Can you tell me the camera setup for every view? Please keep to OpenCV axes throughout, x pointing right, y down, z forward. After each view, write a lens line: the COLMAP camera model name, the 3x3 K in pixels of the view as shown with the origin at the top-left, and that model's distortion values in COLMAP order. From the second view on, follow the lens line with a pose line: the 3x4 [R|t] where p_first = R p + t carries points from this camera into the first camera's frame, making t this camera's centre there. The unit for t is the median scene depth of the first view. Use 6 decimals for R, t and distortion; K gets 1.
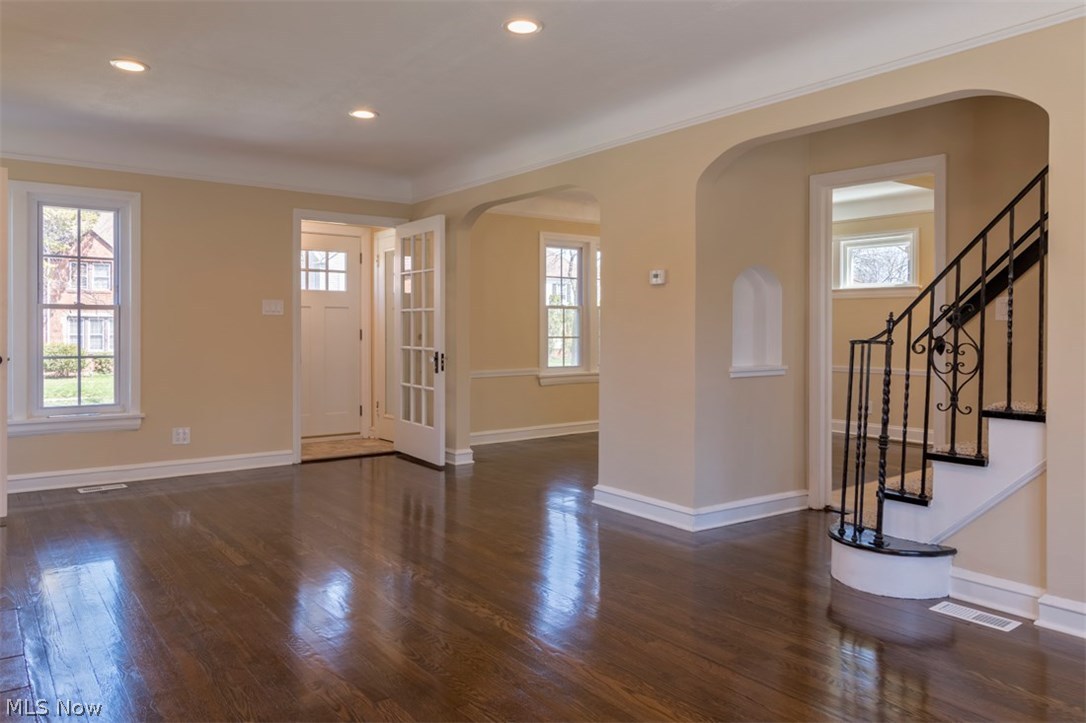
lens RADIAL K [[748.6, 0, 501.7], [0, 748.6, 329.6], [0, 0, 1]] dist [-0.002465, 0.001006]
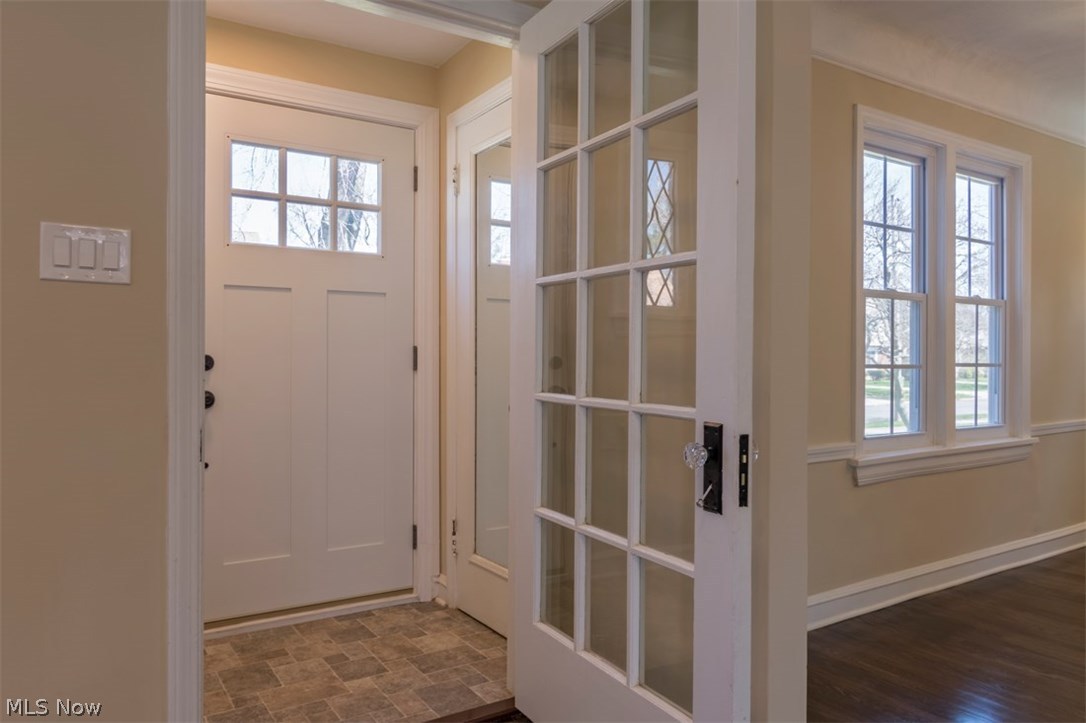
lens RADIAL K [[748.6, 0, 547.5], [0, 748.6, 360.0], [0, 0, 1]] dist [-0.002465, 0.001006]
pose [[0.999760, 0.004057, -0.021530, -0.107687], [-0.003972, 0.999984, 0.004021, 0.006009], [0.021546, -0.003935, 0.999760, 0.598414]]
